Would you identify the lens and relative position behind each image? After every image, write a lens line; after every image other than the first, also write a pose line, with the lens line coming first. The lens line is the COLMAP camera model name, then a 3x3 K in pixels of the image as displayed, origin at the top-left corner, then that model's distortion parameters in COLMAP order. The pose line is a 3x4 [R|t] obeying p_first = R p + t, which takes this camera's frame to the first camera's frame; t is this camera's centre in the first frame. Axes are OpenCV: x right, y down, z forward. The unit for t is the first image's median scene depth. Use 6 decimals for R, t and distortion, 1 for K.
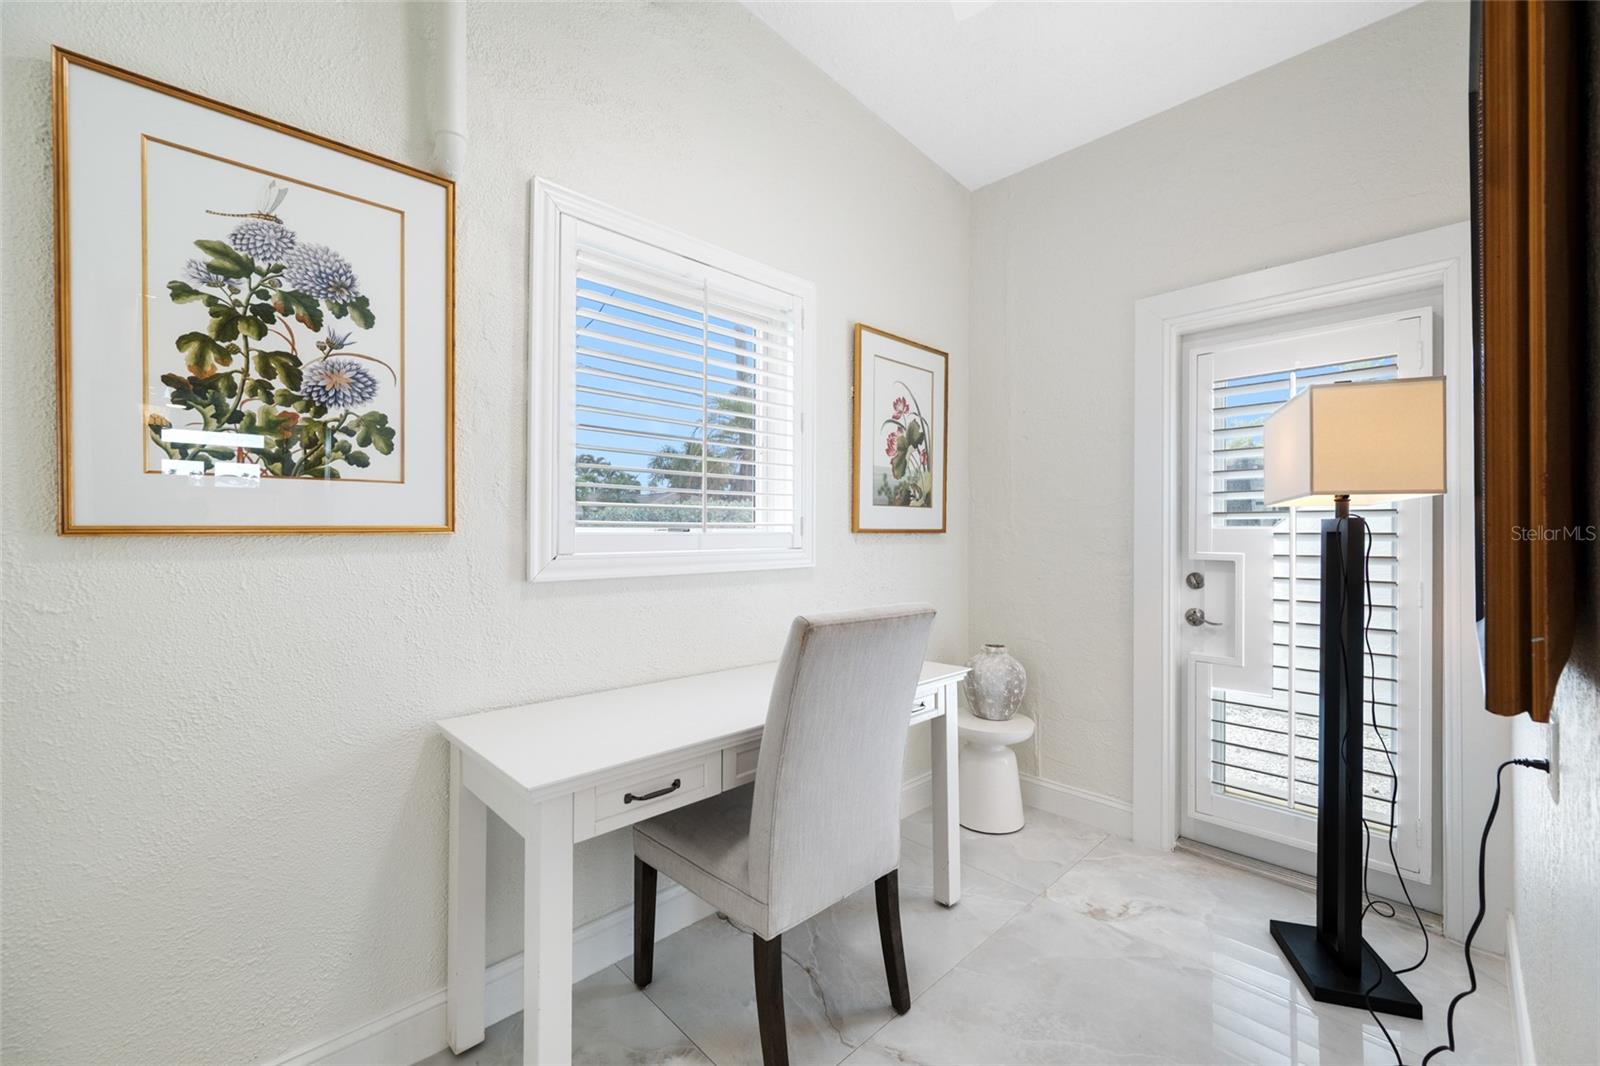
lens RADIAL K [[630.7, 0, 800.9], [0, 630.7, 528.2], [0, 0, 1]] dist [-0.002270, 0.001049]
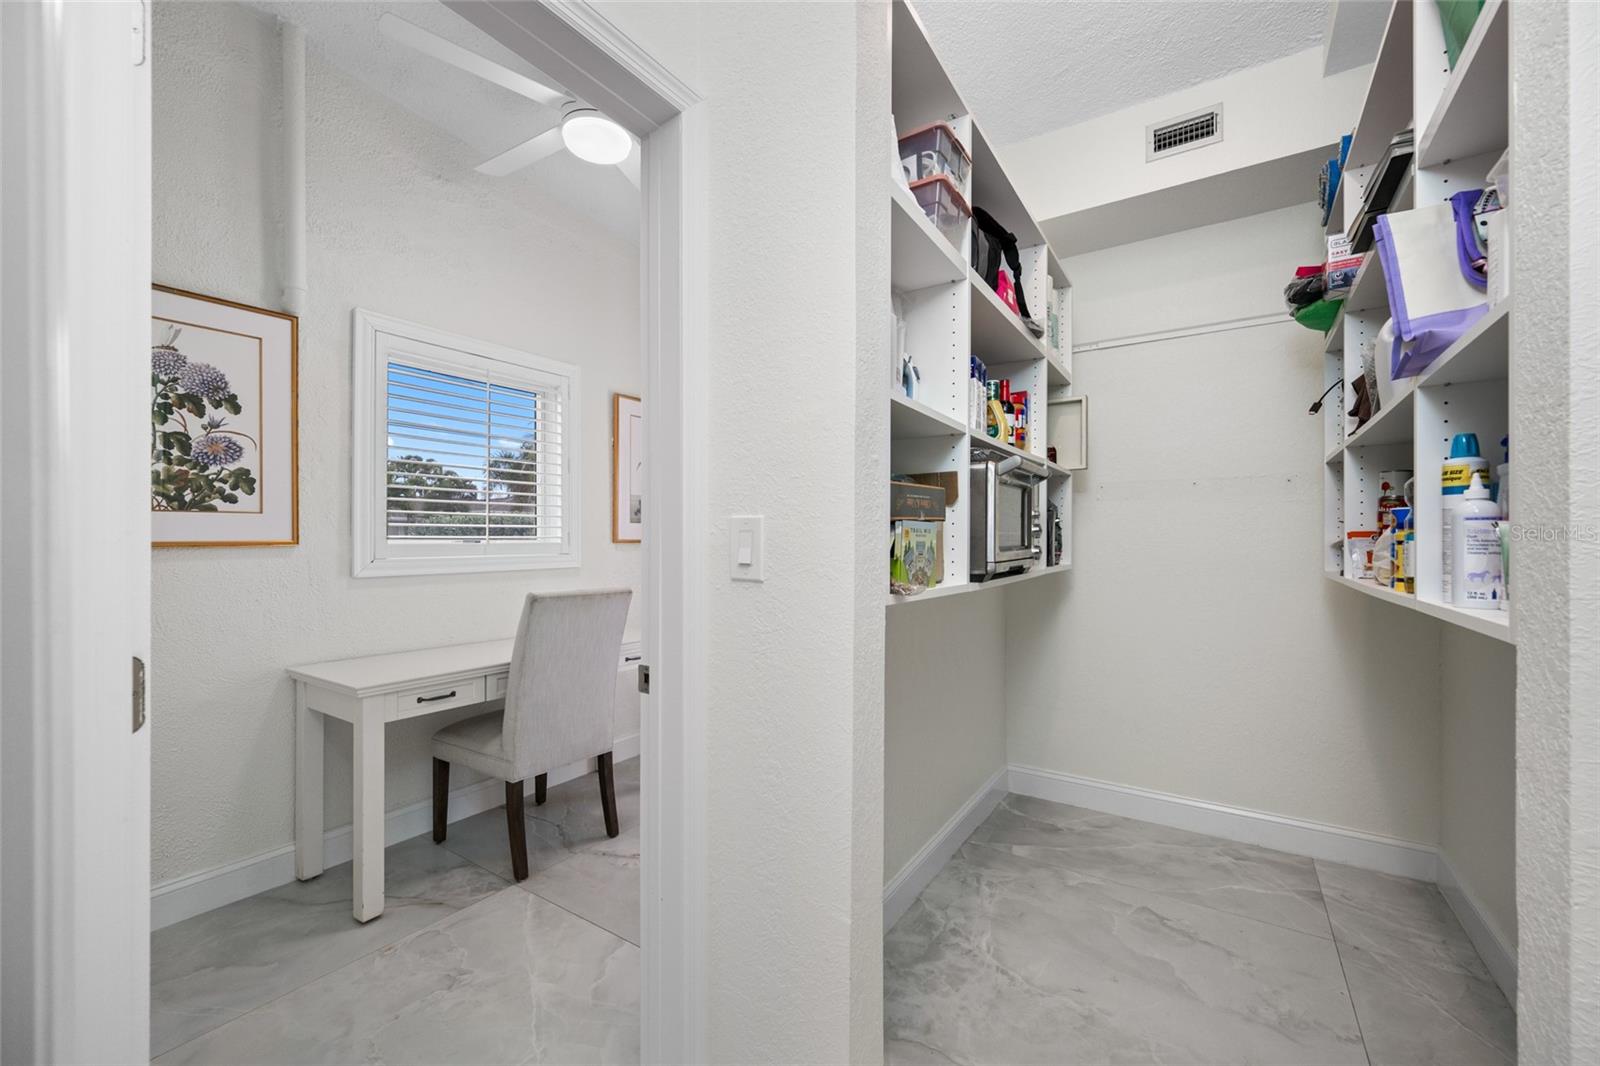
lens RADIAL K [[630.7, 0, 798.3], [0, 630.7, 539.8], [0, 0, 1]] dist [-0.002270, 0.001049]
pose [[0.976504, -0.002683, 0.215480, 0.332758], [0.000900, 0.999965, 0.008373, -0.019200], [-0.215495, -0.007983, 0.976472, -0.823582]]
